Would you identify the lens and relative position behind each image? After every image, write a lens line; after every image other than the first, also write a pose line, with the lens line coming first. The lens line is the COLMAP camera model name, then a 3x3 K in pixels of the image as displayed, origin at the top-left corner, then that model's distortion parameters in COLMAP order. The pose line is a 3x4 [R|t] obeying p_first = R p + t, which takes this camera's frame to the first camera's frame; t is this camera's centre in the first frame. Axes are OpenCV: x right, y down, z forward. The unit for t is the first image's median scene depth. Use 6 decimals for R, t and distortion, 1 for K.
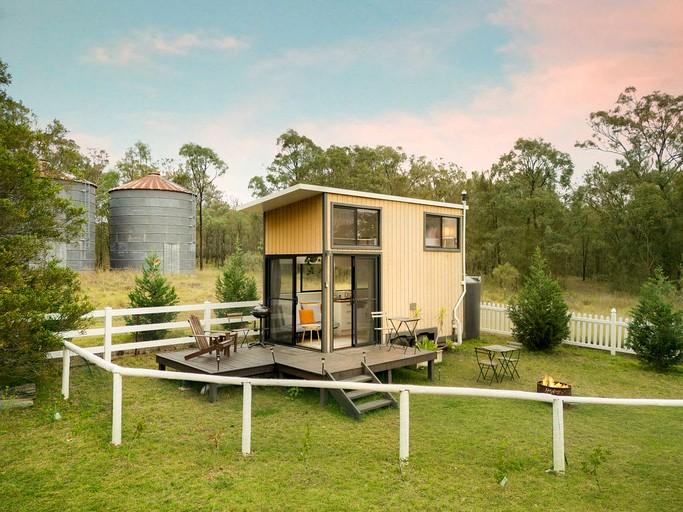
lens RADIAL K [[500.8, 0, 341.5], [0, 500.8, 256.0], [0, 0, 1]] dist [0.042975, -0.005955]
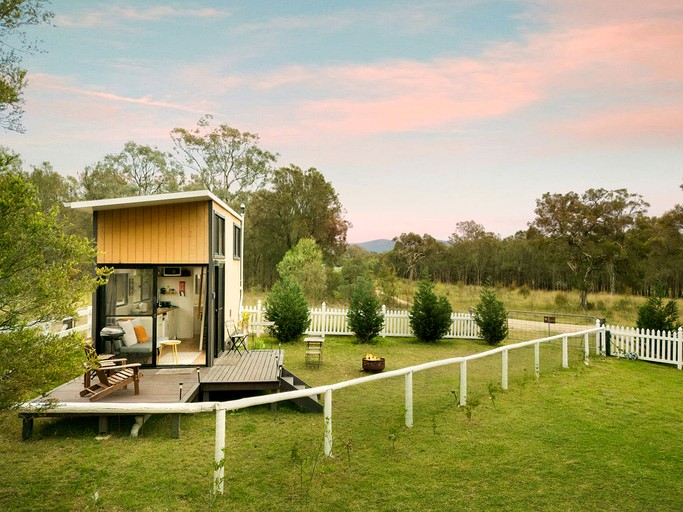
lens RADIAL K [[500.8, 0, 341.5], [0, 500.8, 256.0], [0, 0, 1]] dist [0.042975, -0.005955]
pose [[0.604185, 0.015482, 0.796694, -0.179572], [-0.016343, 0.999842, -0.007036, -0.006370], [-0.796677, -0.008769, 0.604342, 0.070224]]
